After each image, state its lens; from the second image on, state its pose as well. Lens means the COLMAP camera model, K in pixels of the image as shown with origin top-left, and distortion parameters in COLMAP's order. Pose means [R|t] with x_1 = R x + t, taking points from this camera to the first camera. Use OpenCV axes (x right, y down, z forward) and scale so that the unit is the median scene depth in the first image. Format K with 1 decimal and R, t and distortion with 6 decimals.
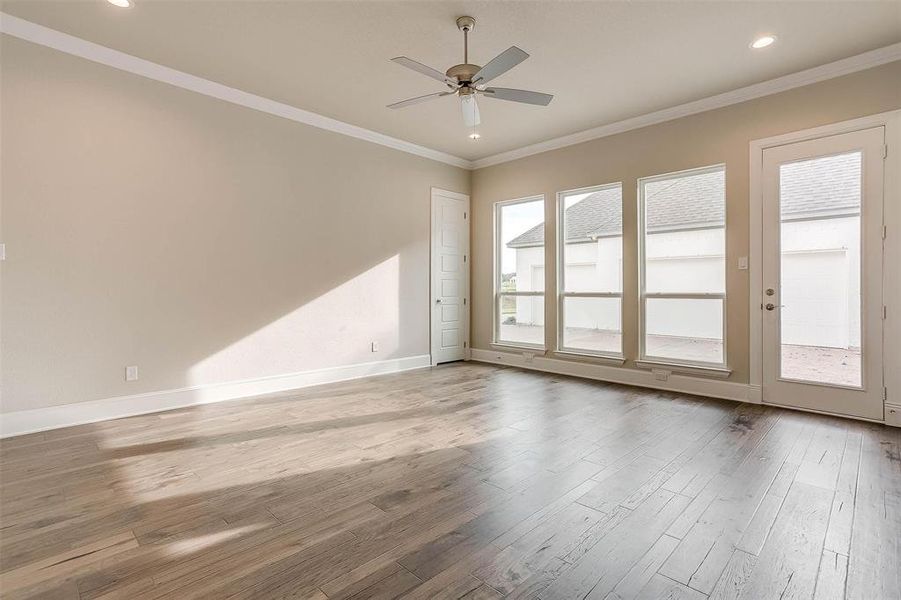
lens RADIAL K [[431.7, 0, 450.5], [0, 431.7, 300.0], [0, 0, 1]] dist [-0.013387, 0.000176]
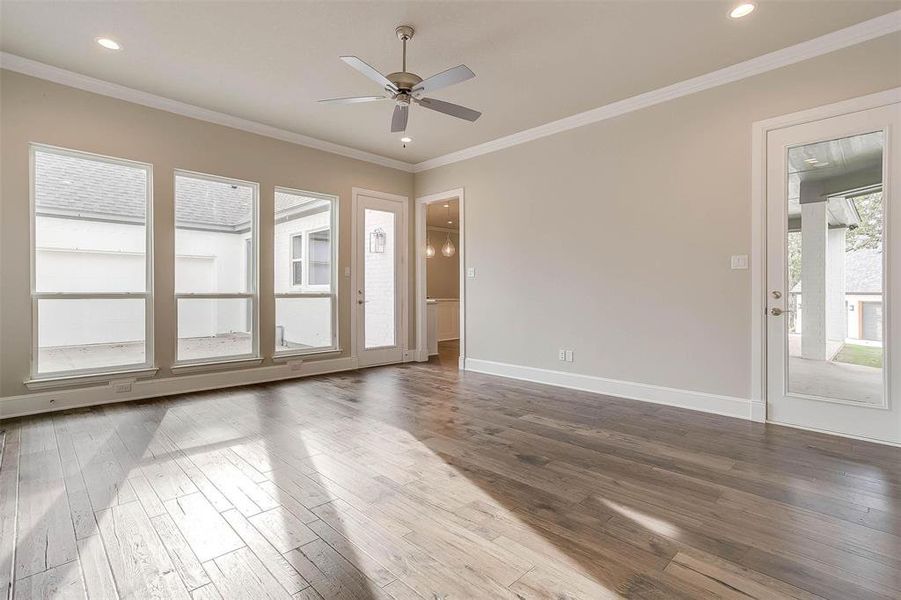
lens RADIAL K [[429.7, 0, 453.6], [0, 429.7, 303.7], [0, 0, 1]] dist [-0.018944, 0.000321]
pose [[0.012047, -0.031787, 0.999422, -0.712338], [0.018249, 0.999335, 0.031564, -0.018584], [-0.999761, 0.017858, 0.012619, 0.626187]]
